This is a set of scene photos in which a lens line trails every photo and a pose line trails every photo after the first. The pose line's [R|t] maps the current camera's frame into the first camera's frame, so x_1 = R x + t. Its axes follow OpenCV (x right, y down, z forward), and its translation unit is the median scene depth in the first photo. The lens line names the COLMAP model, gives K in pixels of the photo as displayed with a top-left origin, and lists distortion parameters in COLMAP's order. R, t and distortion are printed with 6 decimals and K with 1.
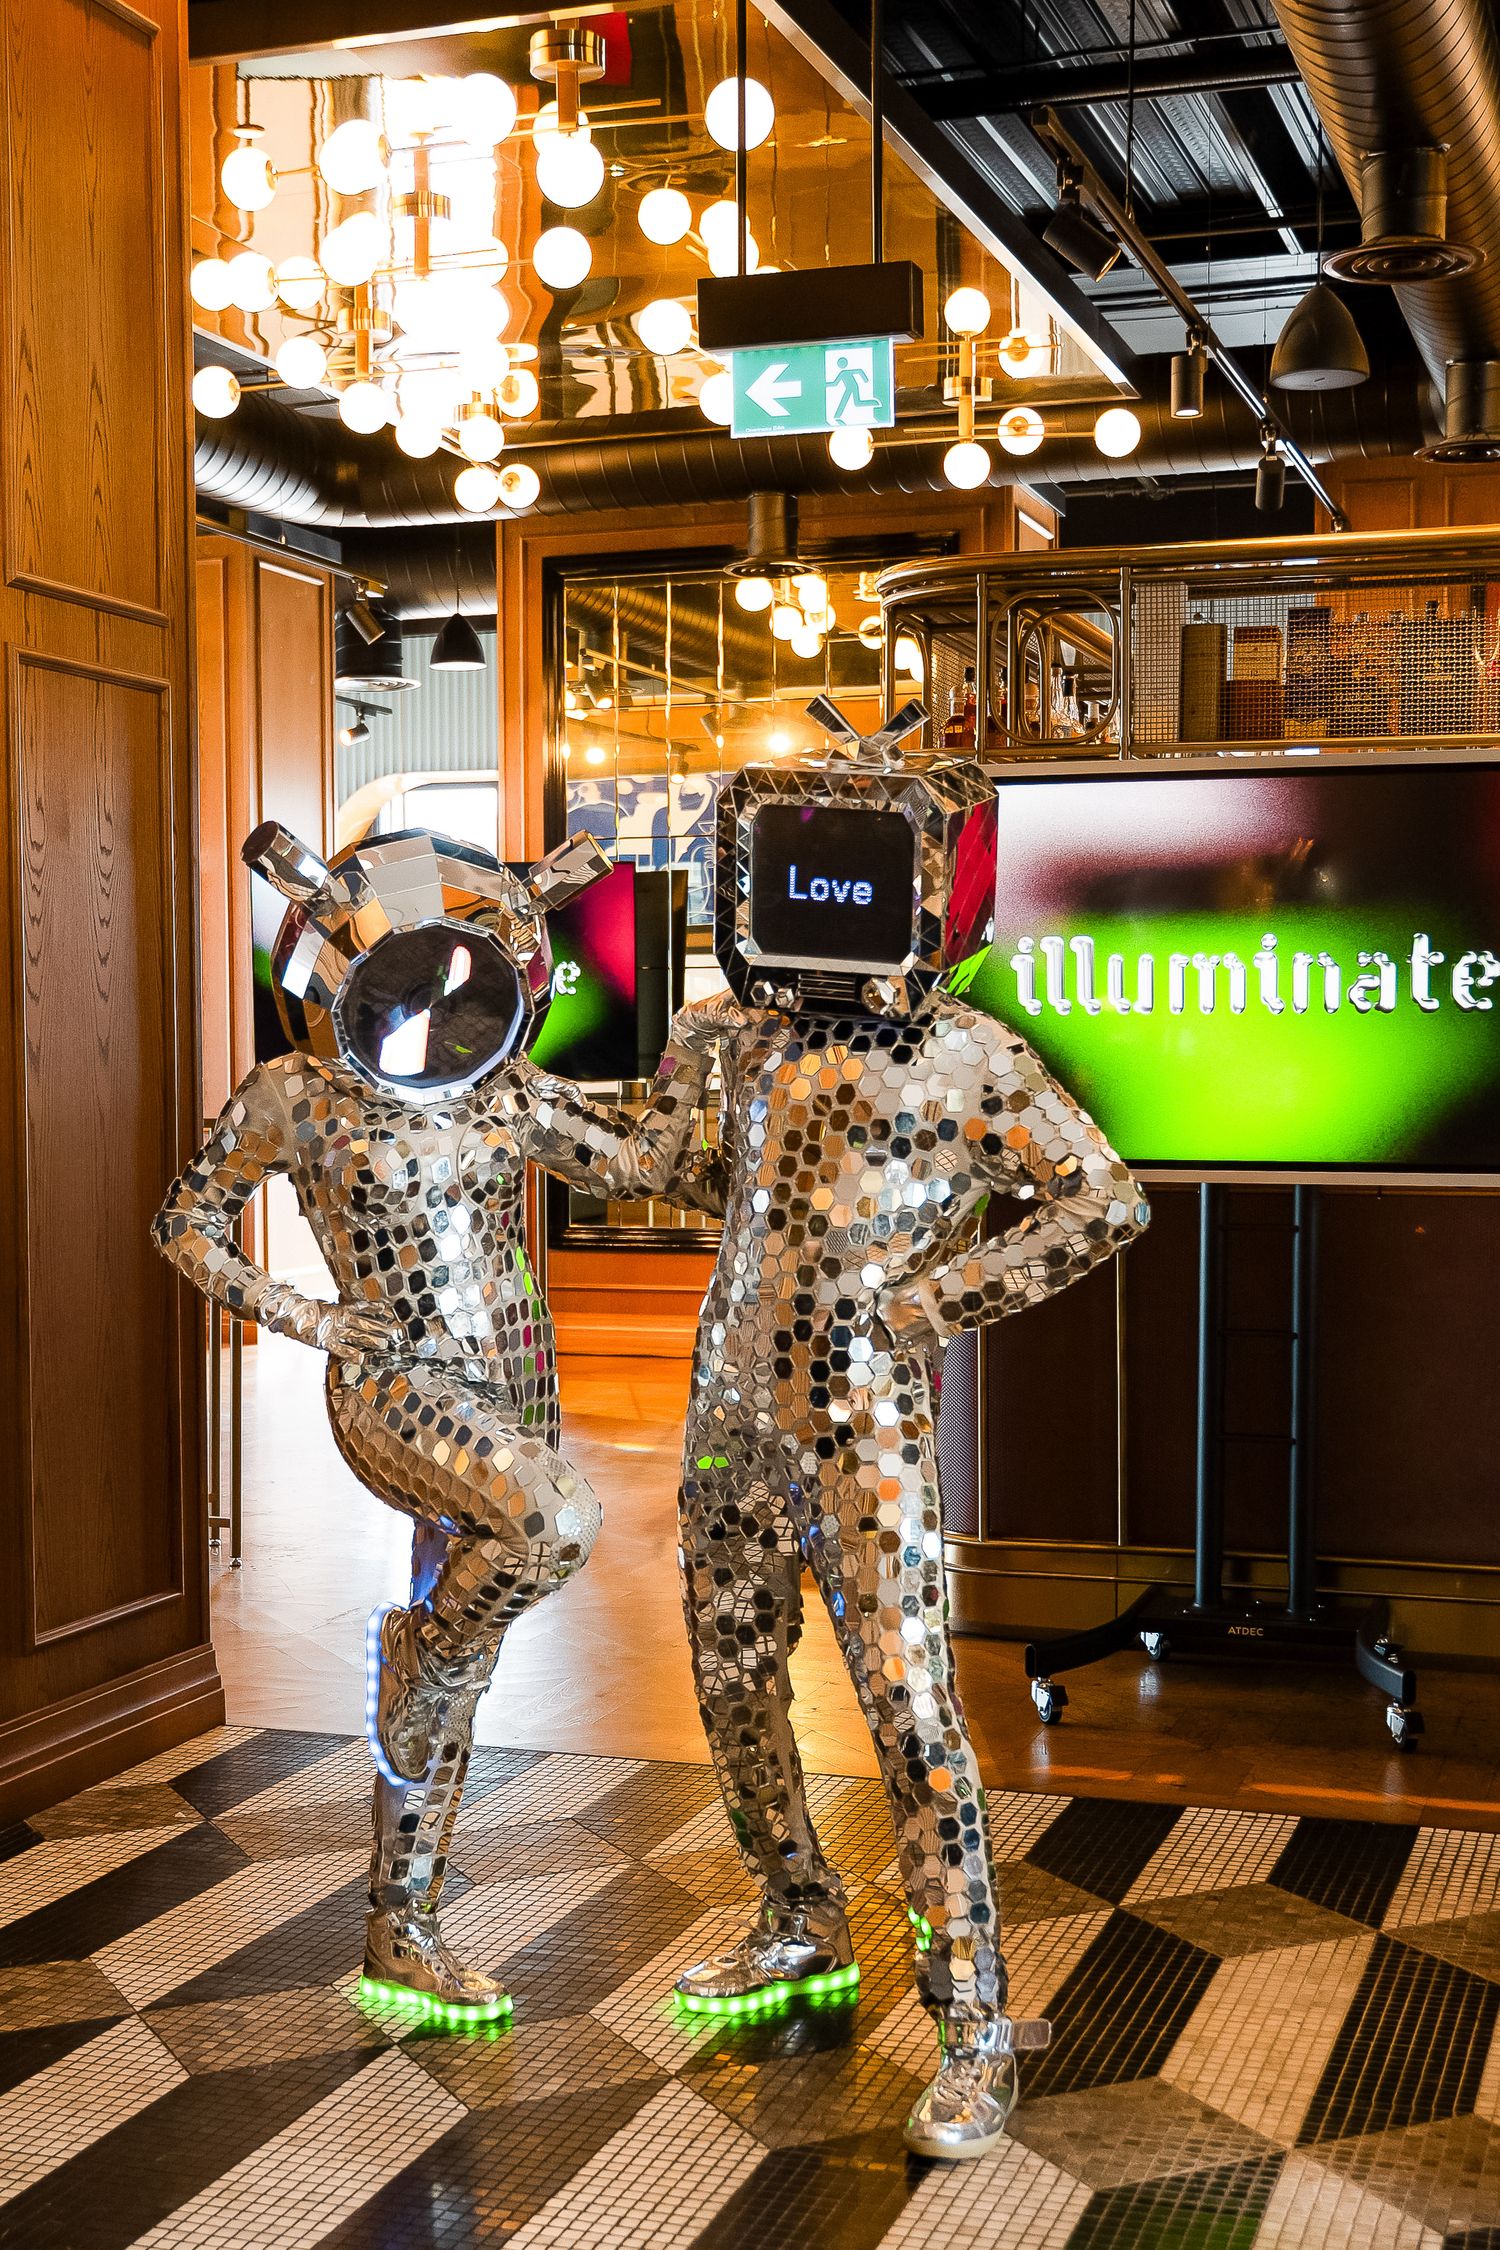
lens RADIAL K [[2817.5, 0, 747.7], [0, 2817.5, 1127.0], [0, 0, 1]] dist [-0.041230, 0.000000]
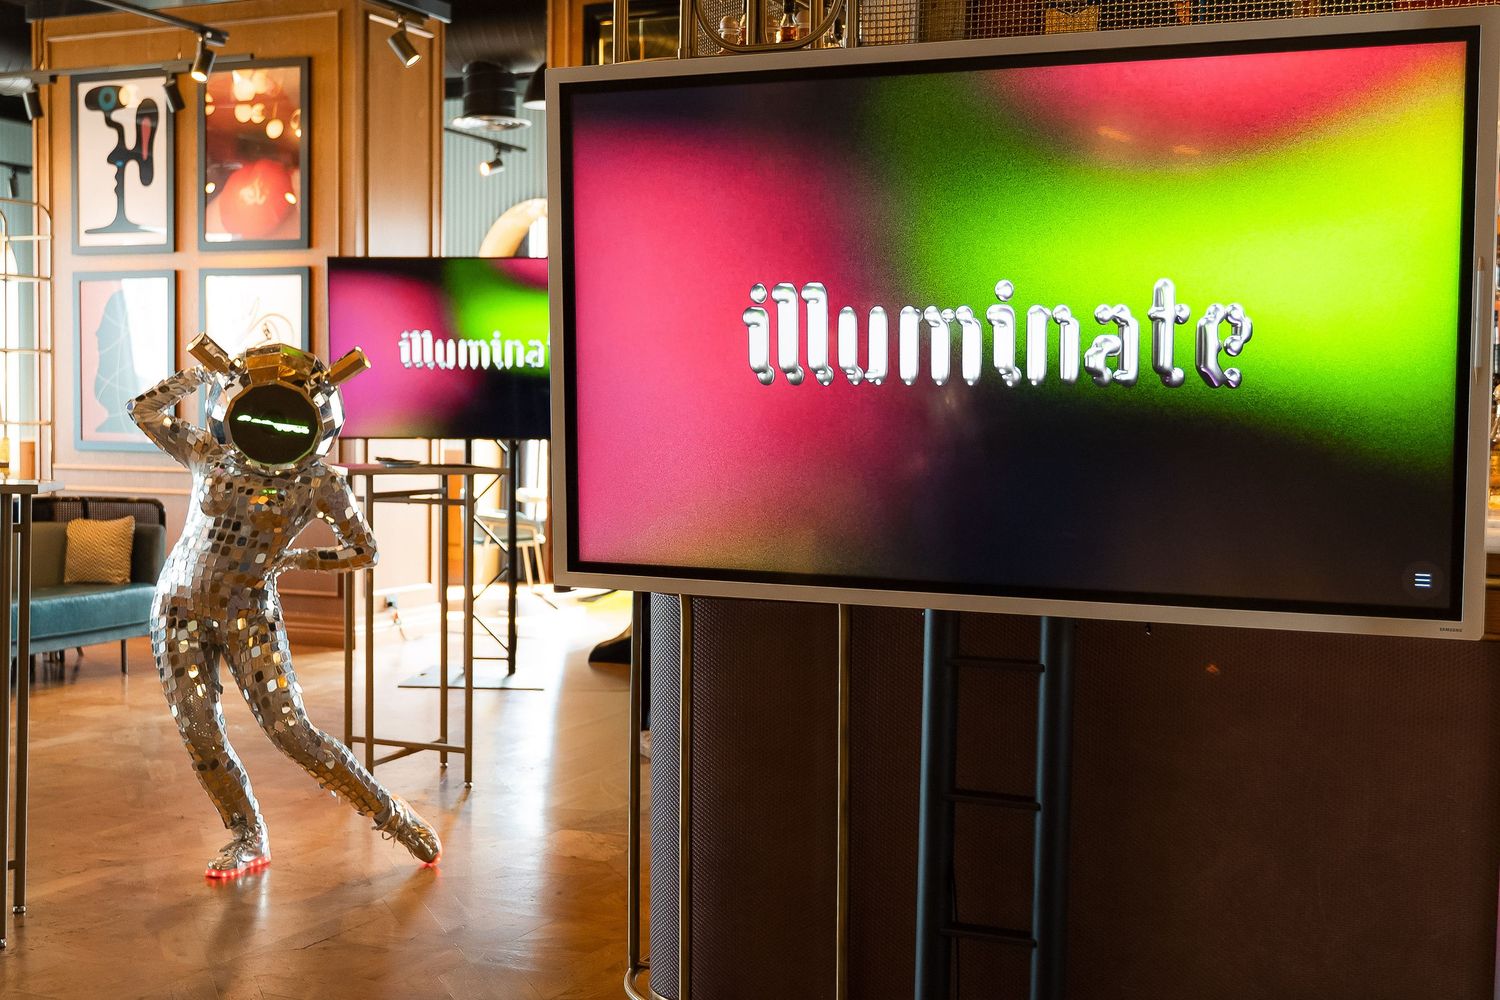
lens RADIAL K [[1878.3, 0, 751.7], [0, 1878.3, 498.4], [0, 0, 1]] dist [-0.041230, 0.000000]
pose [[0.996310, 0.016934, -0.084138, 0.061785], [-0.015465, 0.999717, 0.018078, -0.007167], [0.084421, -0.016710, 0.996290, 0.188119]]
